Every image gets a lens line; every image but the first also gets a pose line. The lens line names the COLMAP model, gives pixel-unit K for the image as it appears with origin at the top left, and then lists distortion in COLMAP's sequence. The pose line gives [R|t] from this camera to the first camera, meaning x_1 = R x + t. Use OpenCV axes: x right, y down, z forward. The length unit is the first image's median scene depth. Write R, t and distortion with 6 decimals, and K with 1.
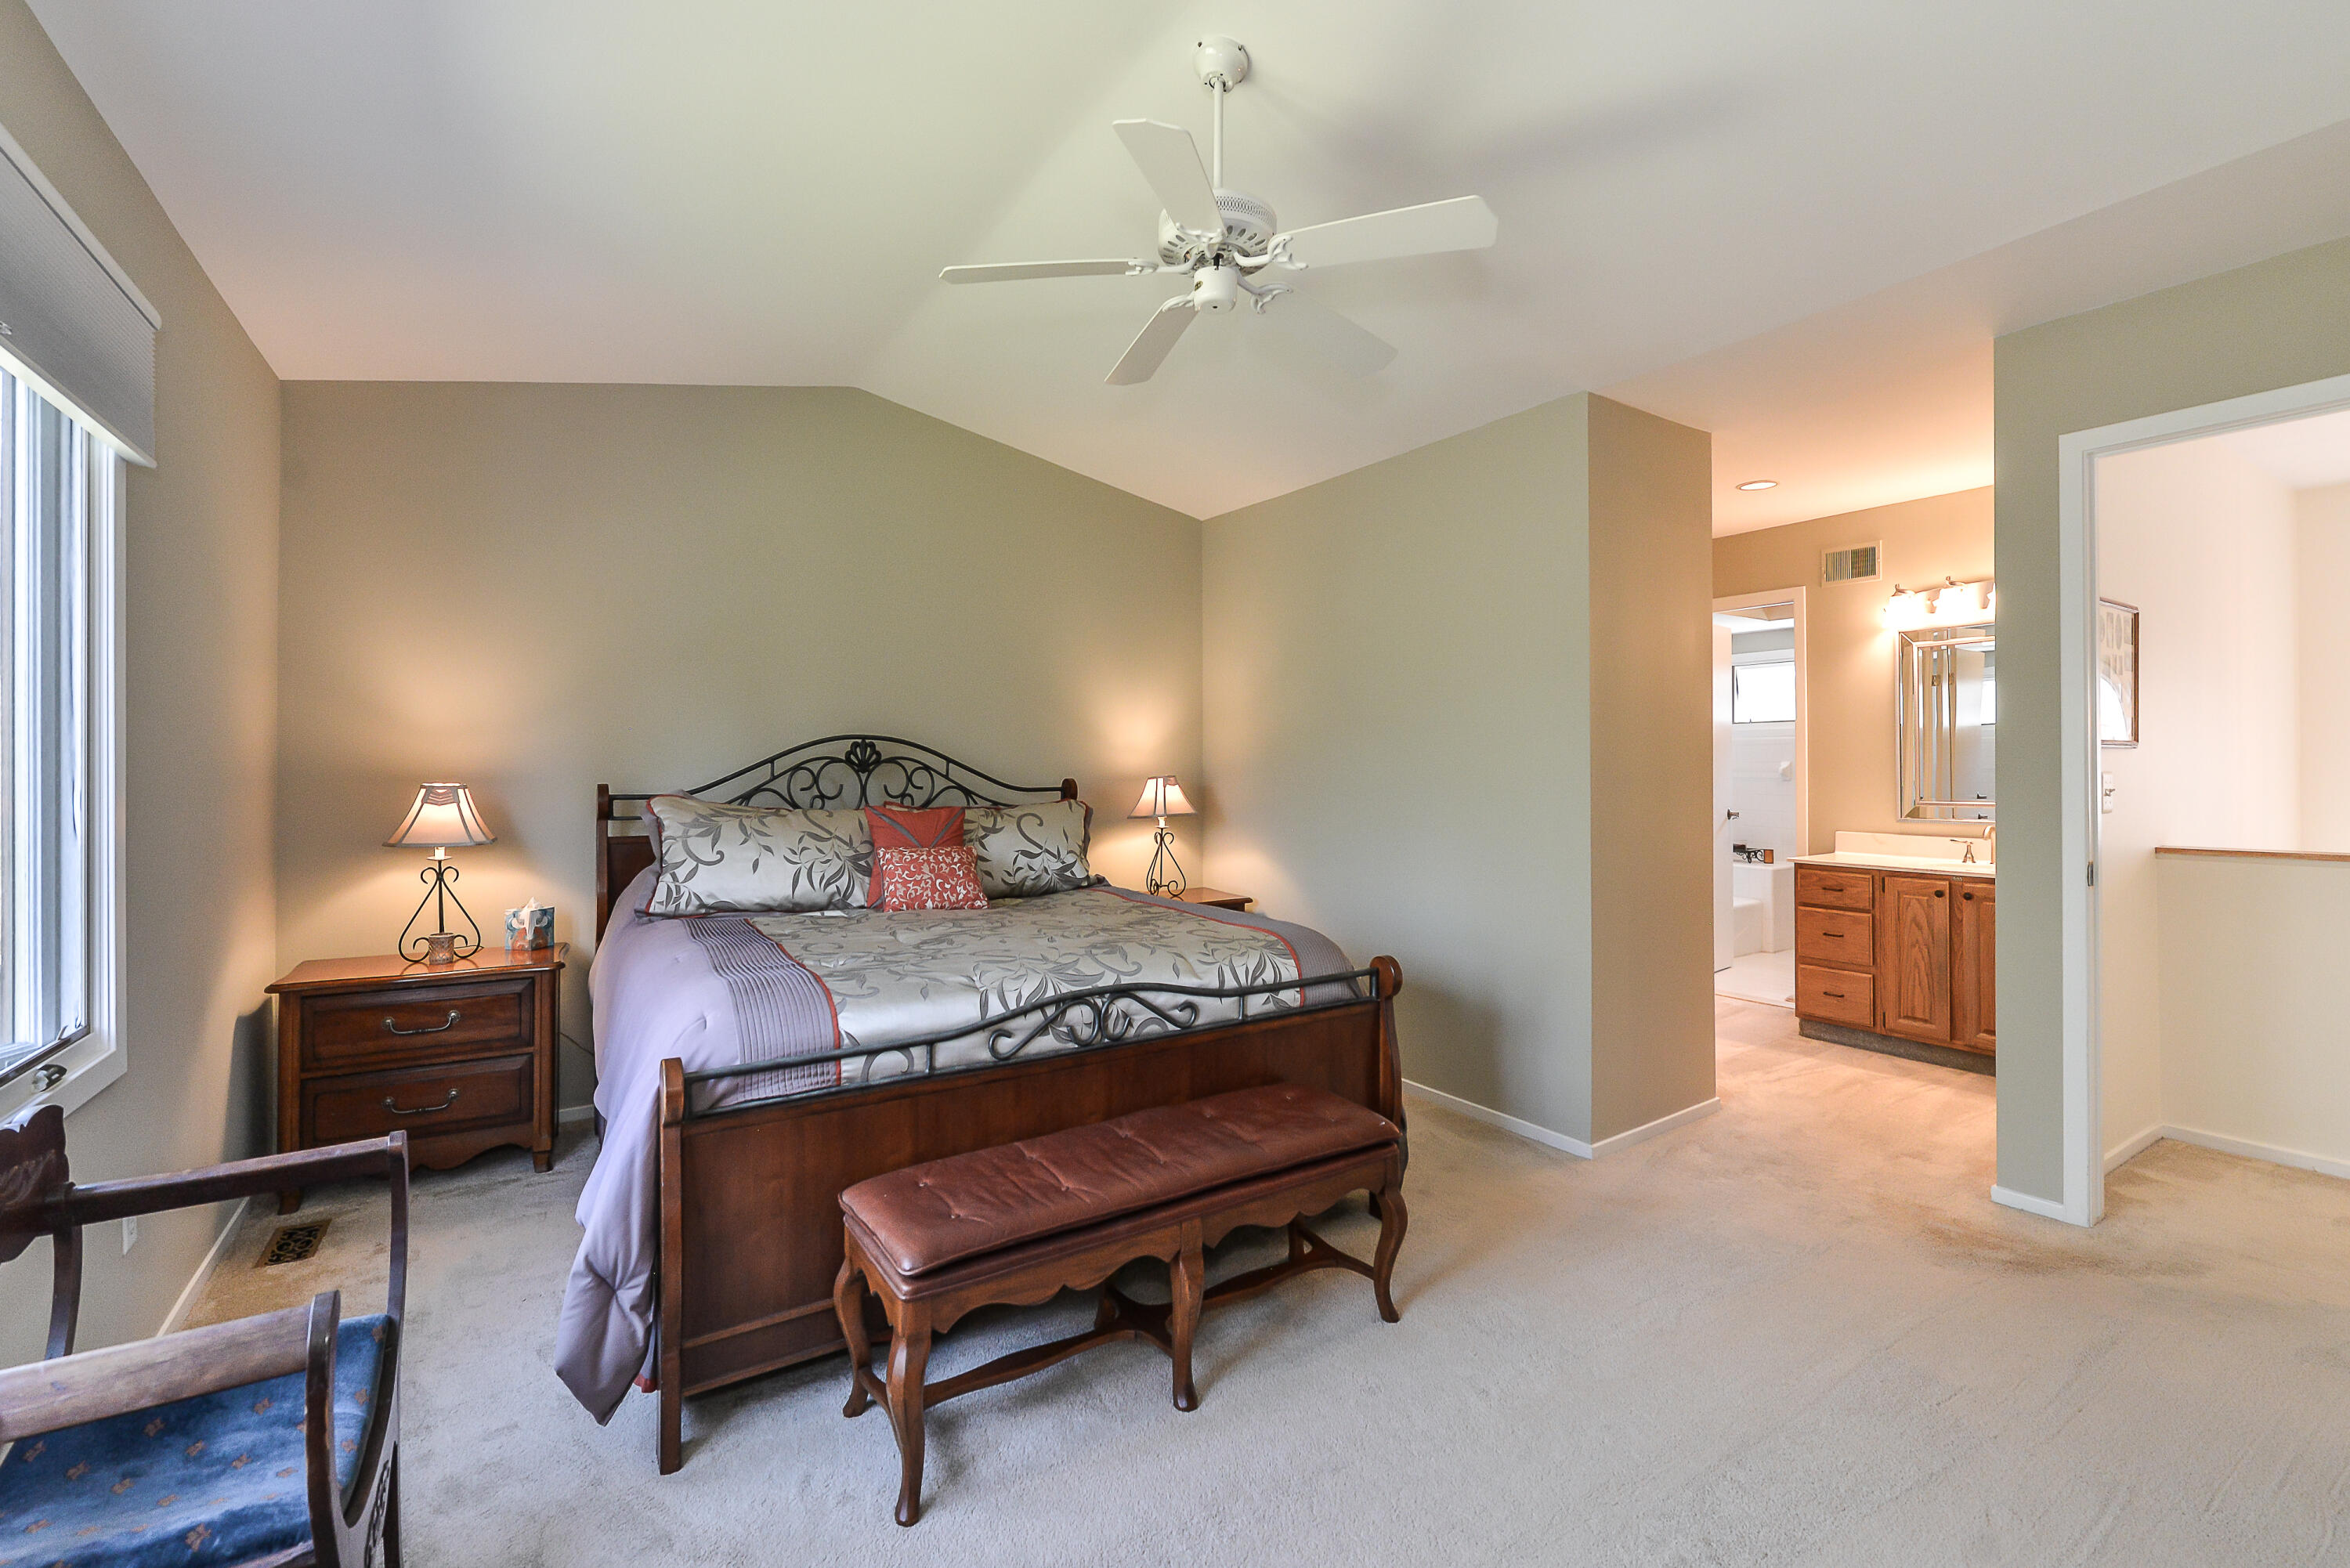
lens RADIAL K [[972.4, 0, 1173.8], [0, 972.4, 763.9], [0, 0, 1]] dist [-0.001045, 0.000067]
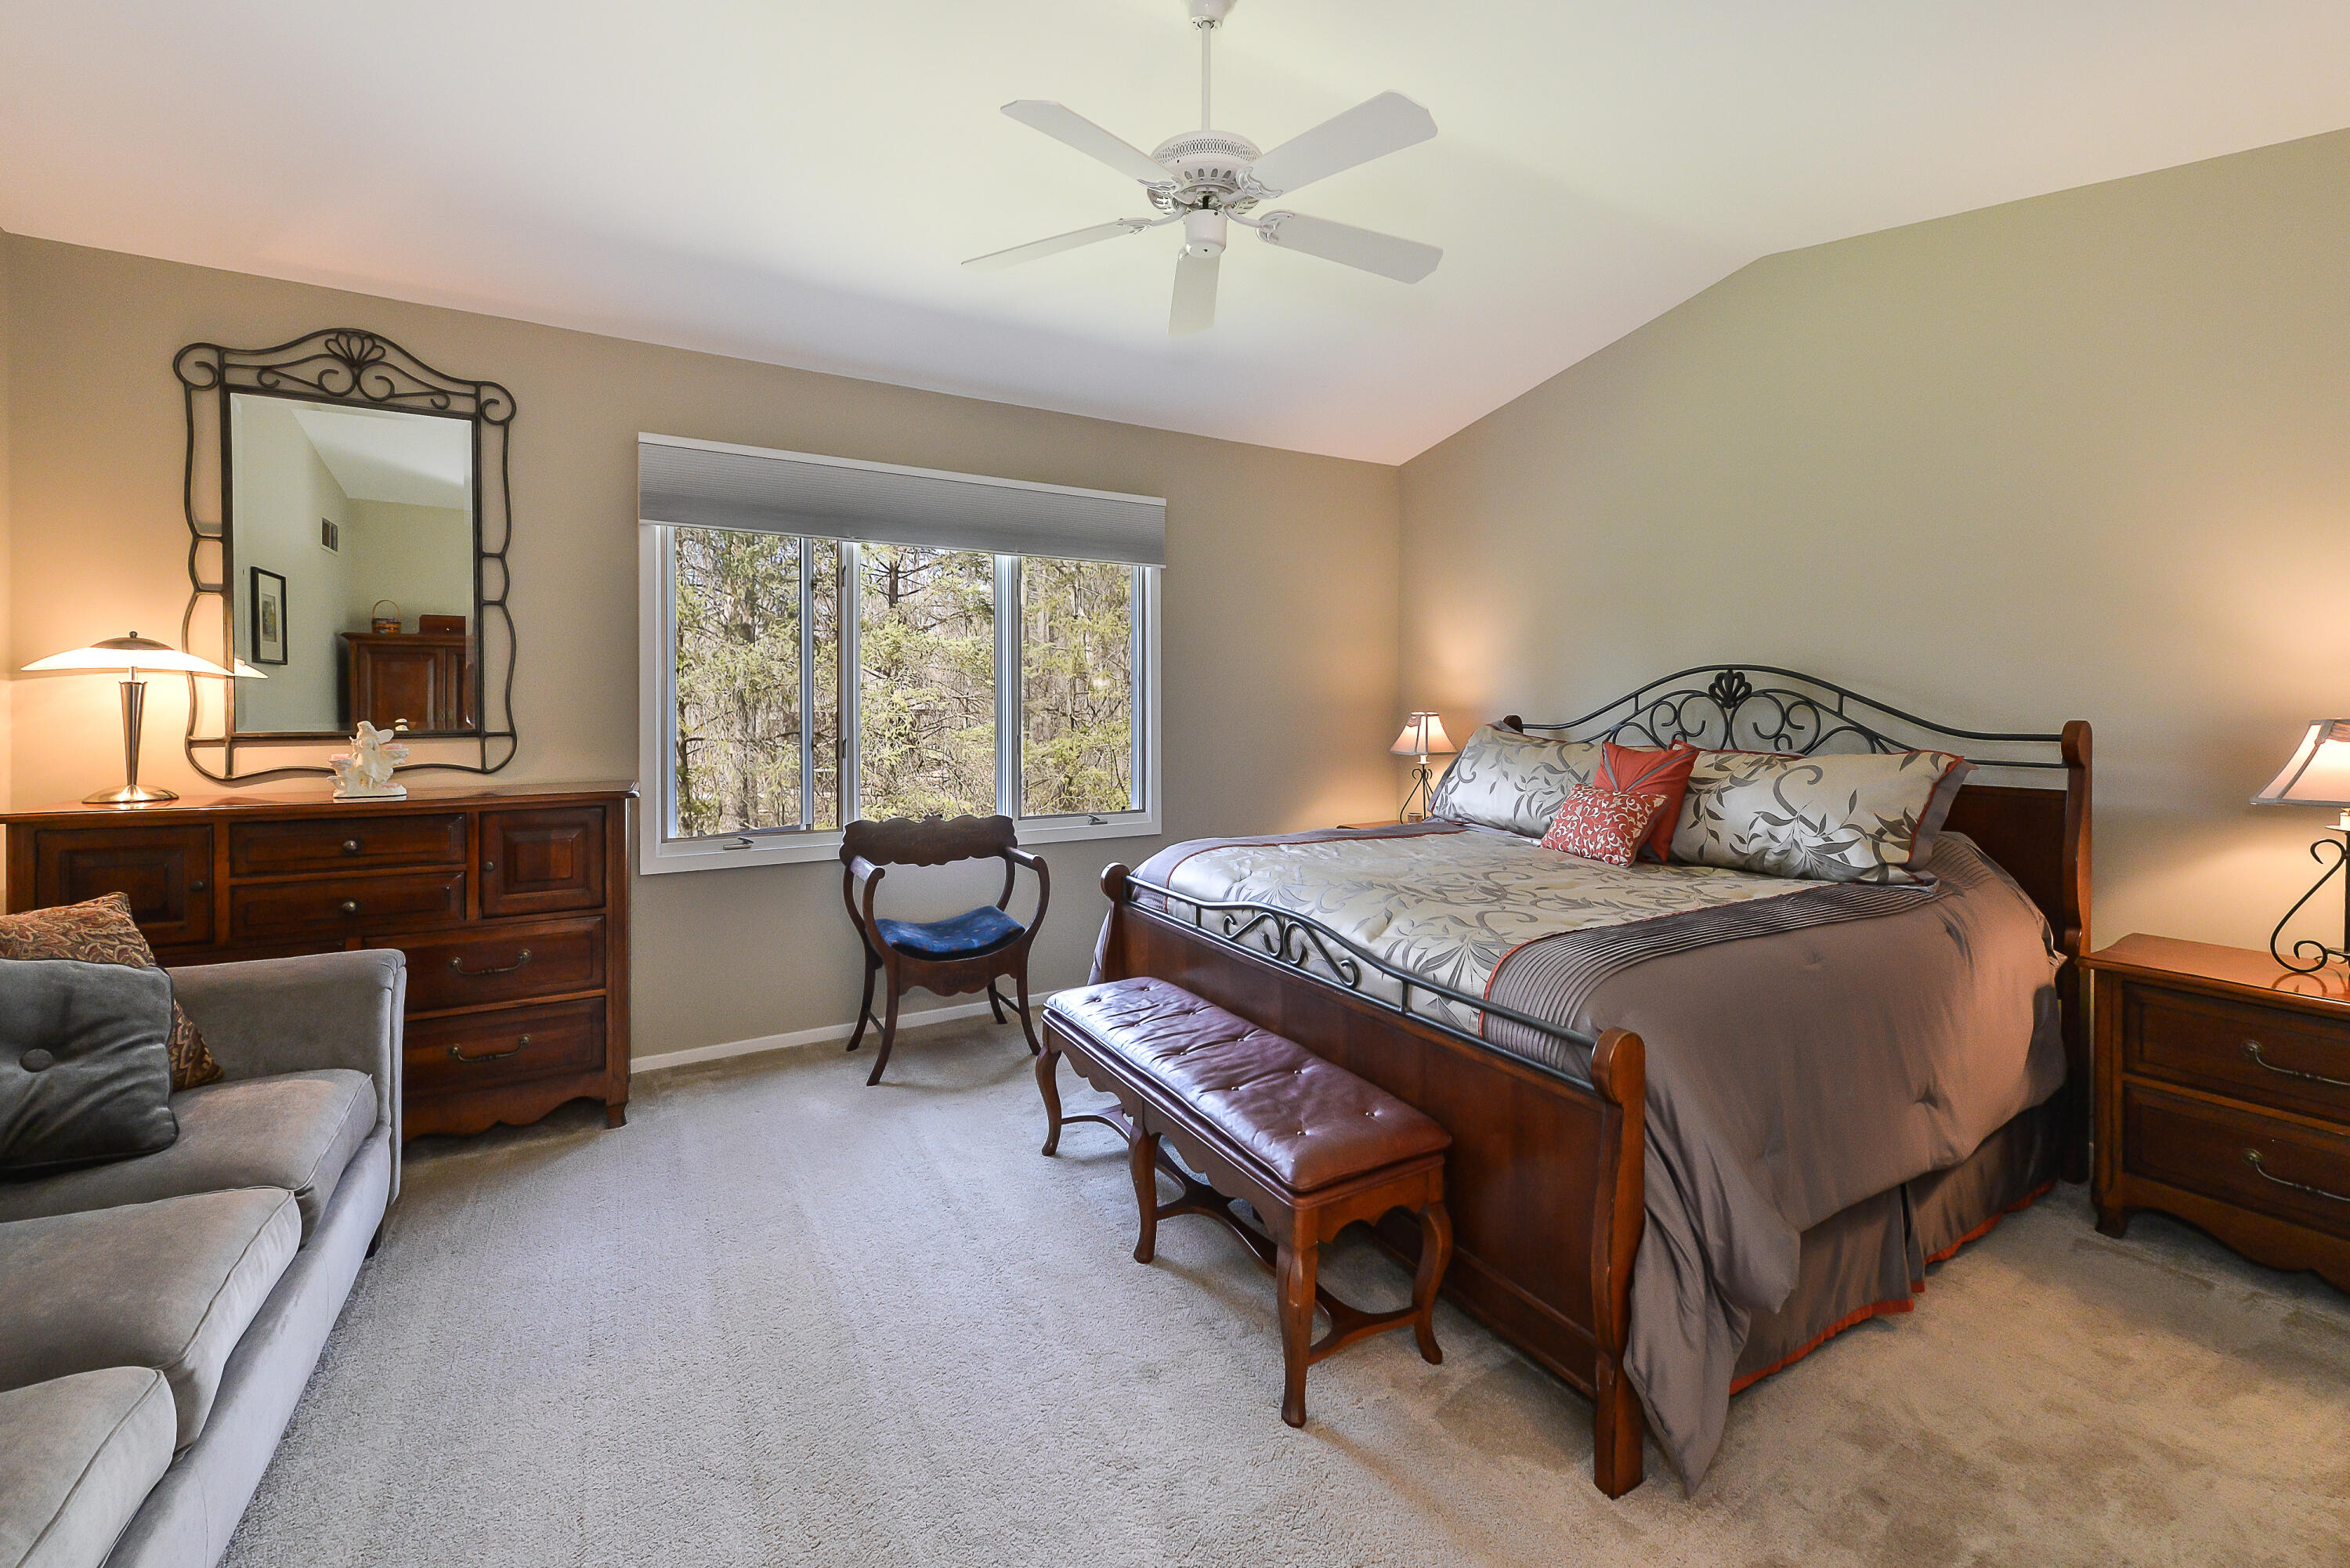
lens RADIAL K [[972.4, 0, 1194.4], [0, 972.4, 716.3], [0, 0, 1]] dist [-0.001045, 0.000067]
pose [[-0.040221, 0.011352, -0.999126, 0.593981], [-0.003217, 0.999929, 0.011490, 0.008344], [0.999186, 0.003677, -0.040182, 0.584969]]
